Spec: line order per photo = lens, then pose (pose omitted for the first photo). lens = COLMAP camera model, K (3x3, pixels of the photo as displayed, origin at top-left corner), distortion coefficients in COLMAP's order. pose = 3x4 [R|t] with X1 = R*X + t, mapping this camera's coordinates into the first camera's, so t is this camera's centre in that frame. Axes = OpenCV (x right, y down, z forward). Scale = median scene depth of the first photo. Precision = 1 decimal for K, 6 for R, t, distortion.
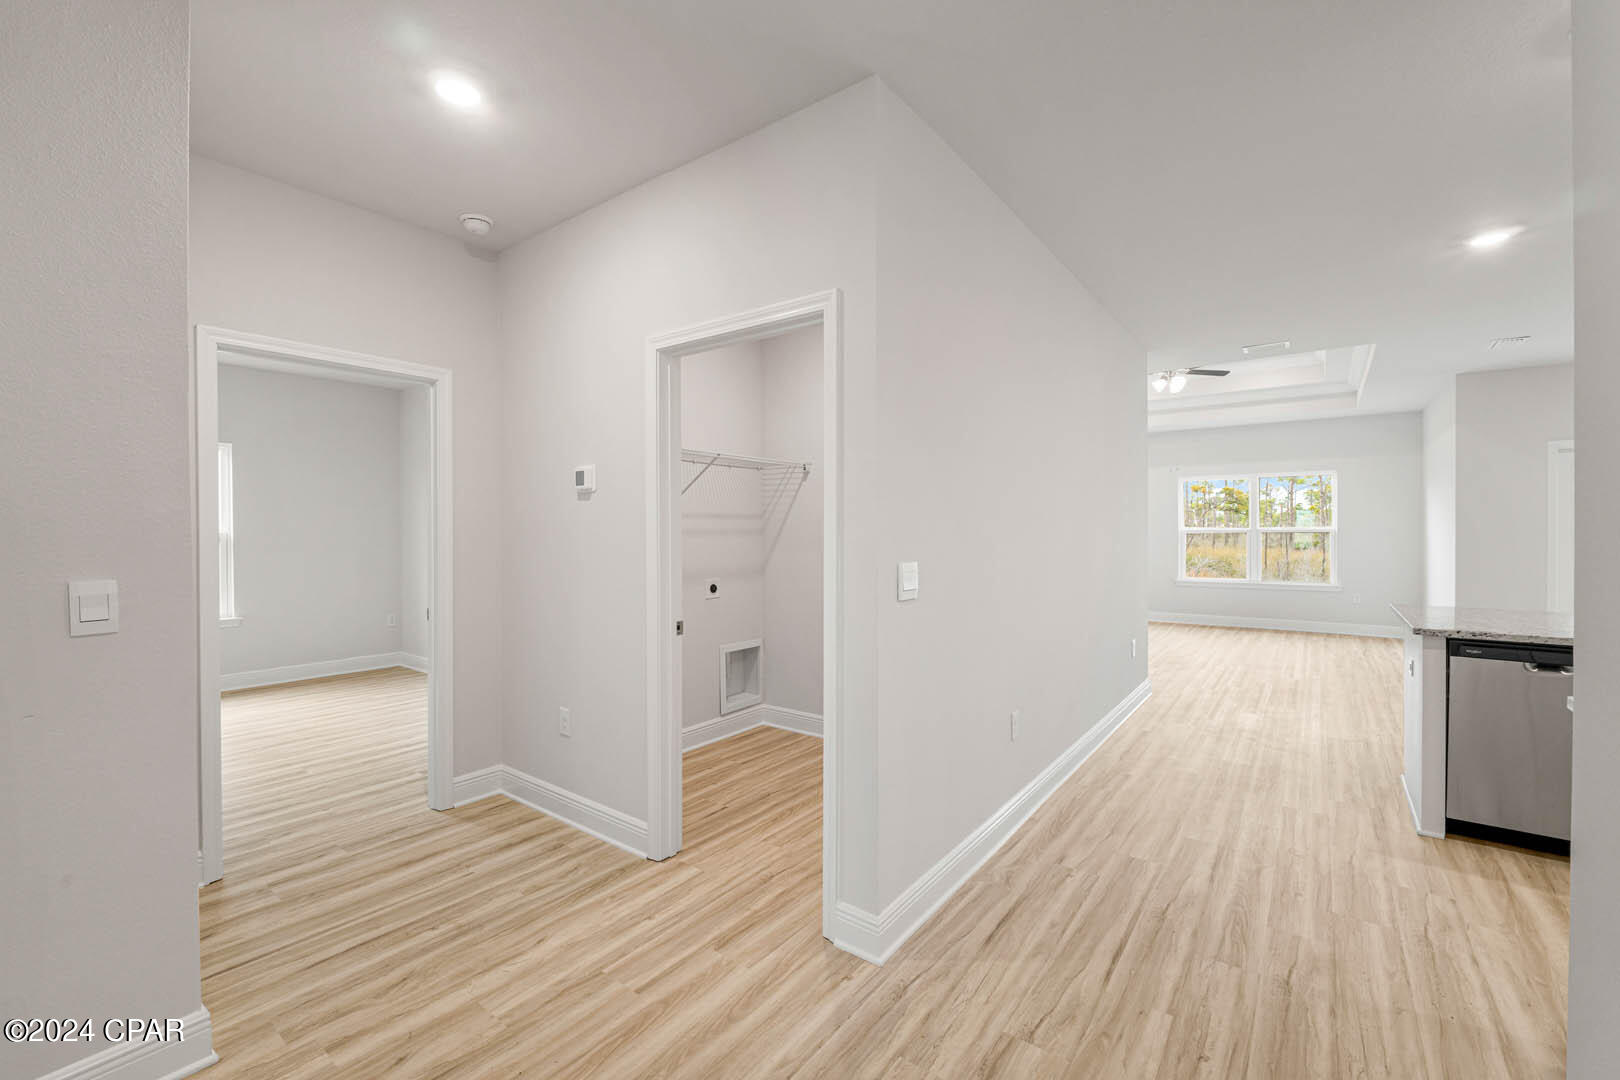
lens RADIAL K [[682.9, 0, 818.5], [0, 682.9, 532.2], [0, 0, 1]] dist [-0.007844, -0.000397]
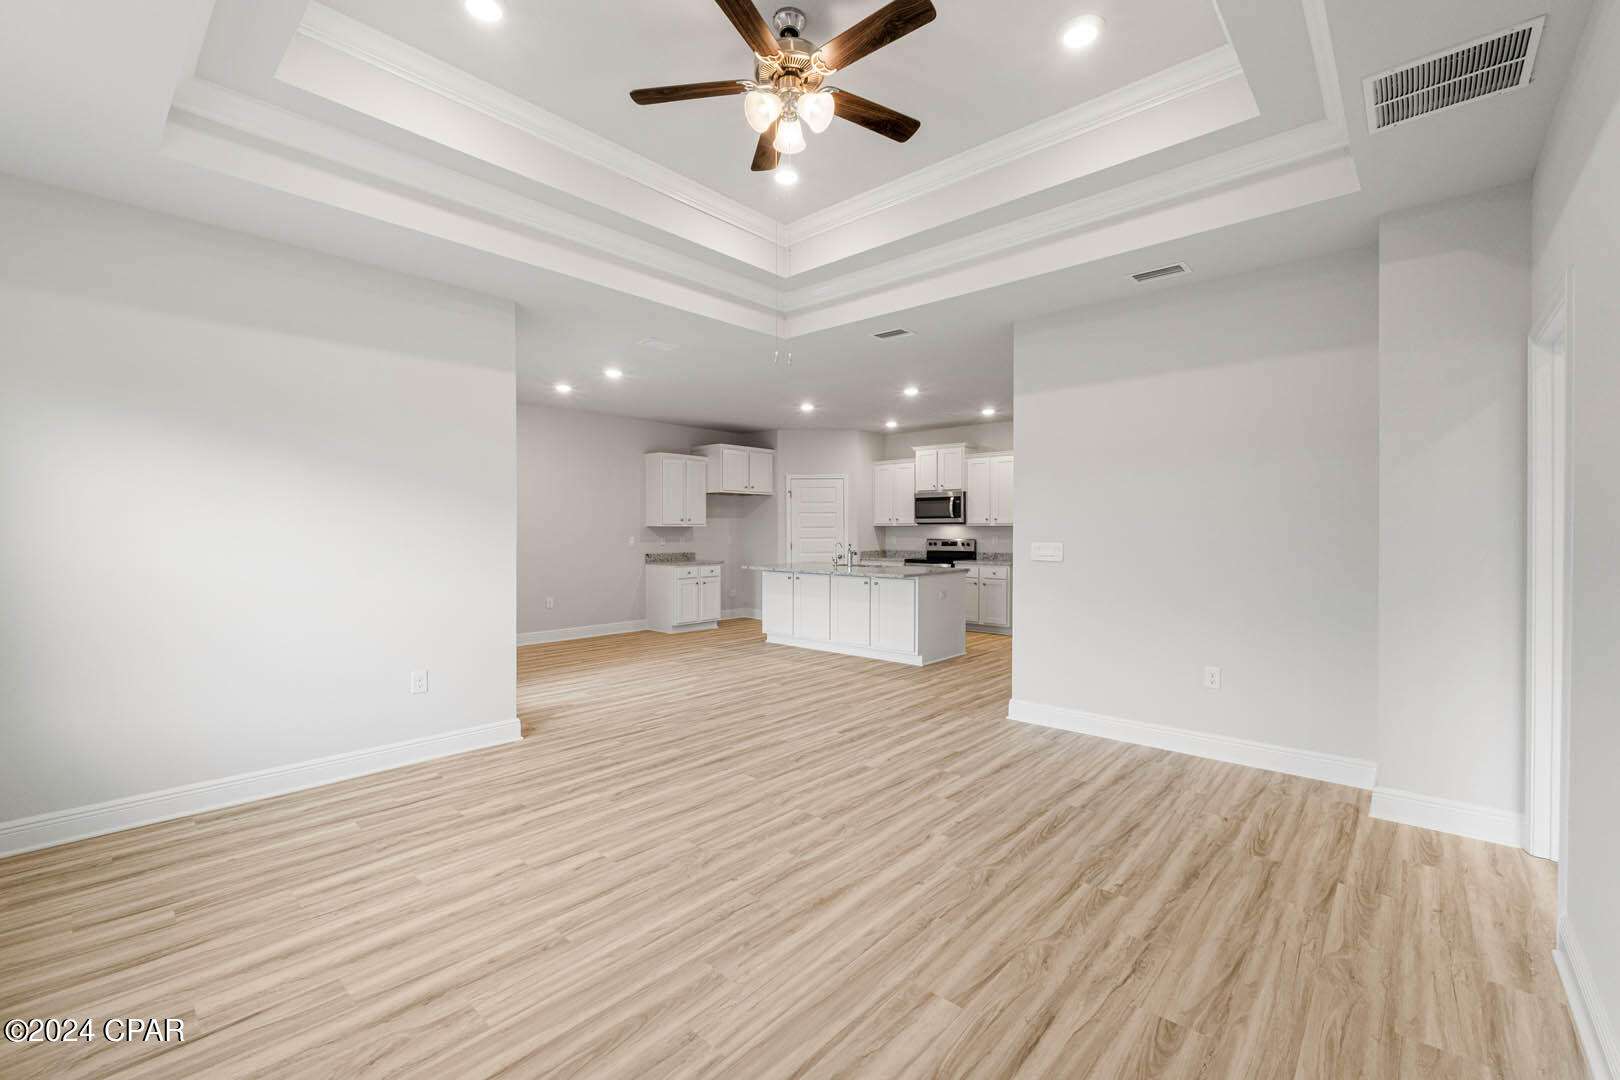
lens RADIAL K [[682.9, 0, 801.2], [0, 682.9, 532.9], [0, 0, 1]] dist [-0.007844, -0.000397]
pose [[-0.994355, -0.000210, 0.106107, 0.480217], [0.000711, 0.999962, 0.008648, -0.004416], [-0.106105, 0.008674, -0.994317, 1.375197]]
